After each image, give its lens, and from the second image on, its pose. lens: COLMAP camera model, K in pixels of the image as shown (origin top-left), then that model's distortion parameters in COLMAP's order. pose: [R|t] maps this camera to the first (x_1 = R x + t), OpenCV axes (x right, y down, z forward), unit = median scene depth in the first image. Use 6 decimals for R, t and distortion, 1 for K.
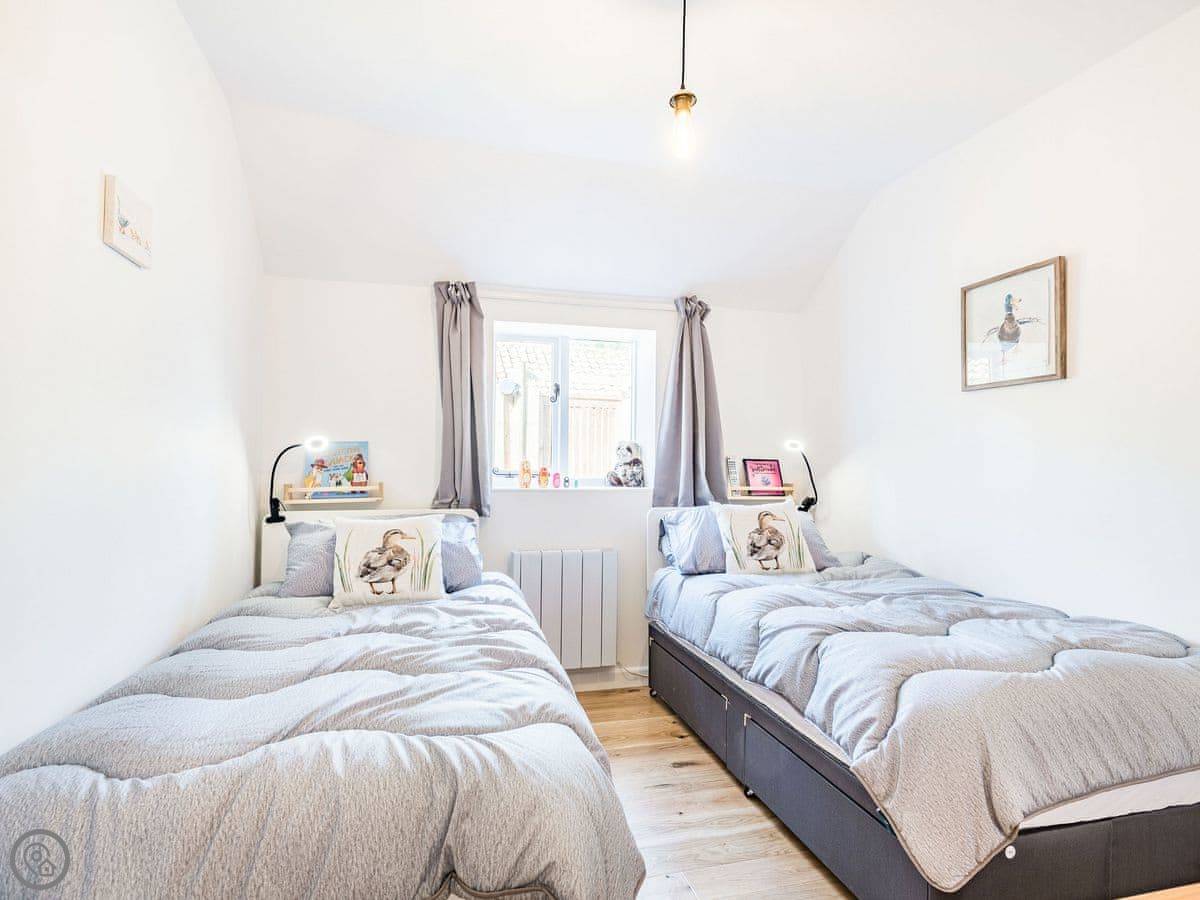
lens RADIAL K [[633.9, 0, 629.9], [0, 633.9, 454.9], [0, 0, 1]] dist [0.013350, 0.000299]
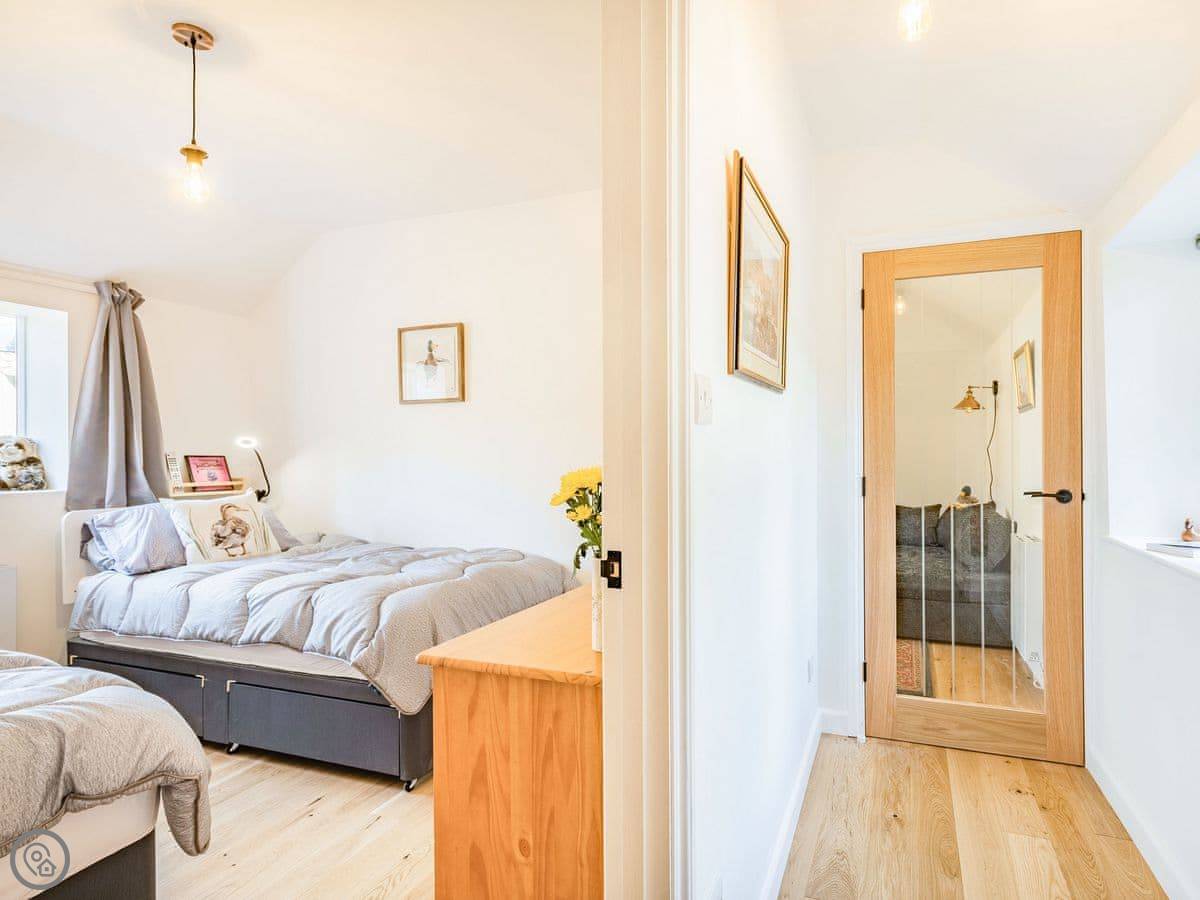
lens RADIAL K [[633.9, 0, 629.9], [0, 633.9, 454.9], [0, 0, 1]] dist [0.013350, 0.000299]
pose [[0.637626, -0.015557, 0.770189, -0.205036], [0.006346, 0.999868, 0.014942, -0.006617], [-0.770320, -0.004640, 0.637640, -0.242310]]
